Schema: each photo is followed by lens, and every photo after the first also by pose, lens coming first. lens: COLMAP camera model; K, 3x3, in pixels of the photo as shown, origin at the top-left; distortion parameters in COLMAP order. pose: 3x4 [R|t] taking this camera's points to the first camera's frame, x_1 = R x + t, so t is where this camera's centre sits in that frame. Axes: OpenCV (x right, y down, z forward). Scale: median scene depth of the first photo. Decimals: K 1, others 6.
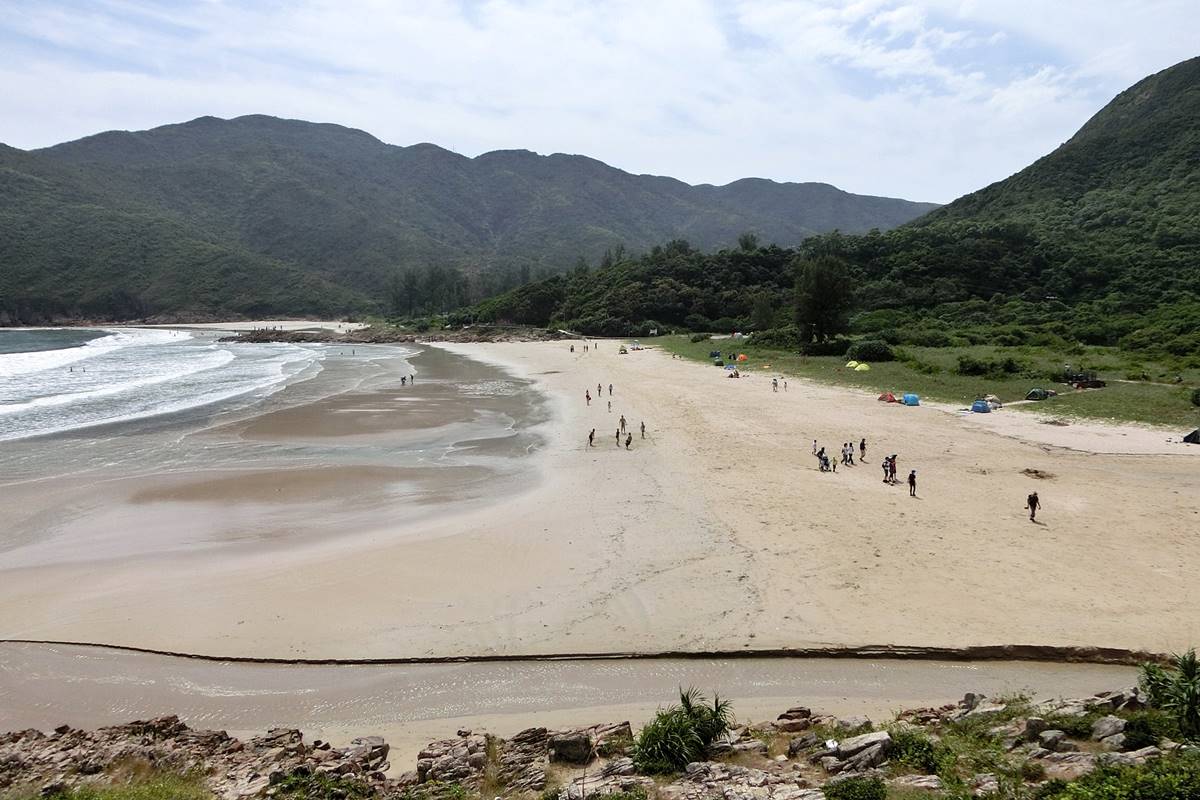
lens RADIAL K [[875.2, 0, 602.9], [0, 875.2, 409.8], [0, 0, 1]] dist [-0.035692, 0.007055]
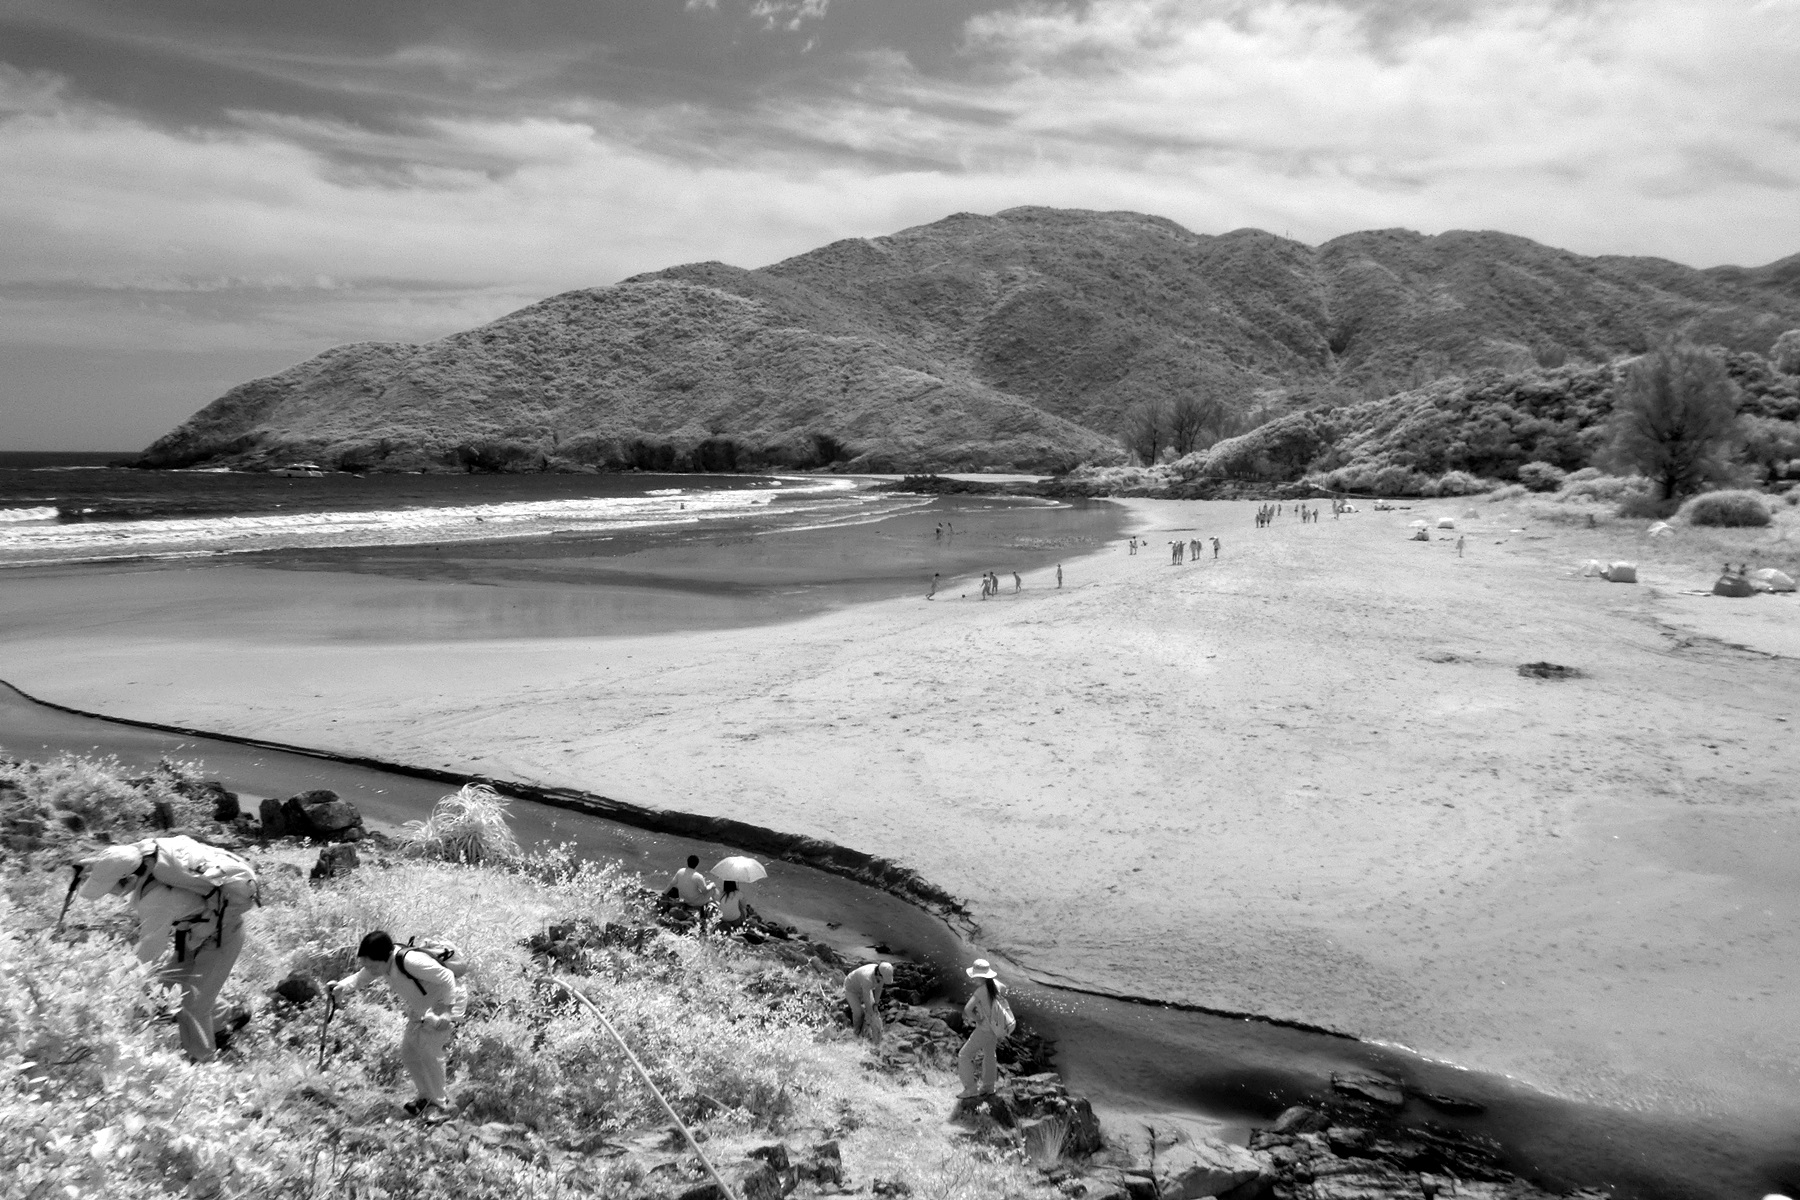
lens RADIAL K [[1252.3, 0, 860.8], [0, 1252.3, 571.7], [0, 0, 1]] dist [-0.060956, 0.034348]
pose [[0.873842, 0.055283, -0.483058, 0.097093], [-0.071617, 0.997313, -0.015418, 0.010854], [0.480907, 0.048068, 0.875453, 0.027944]]
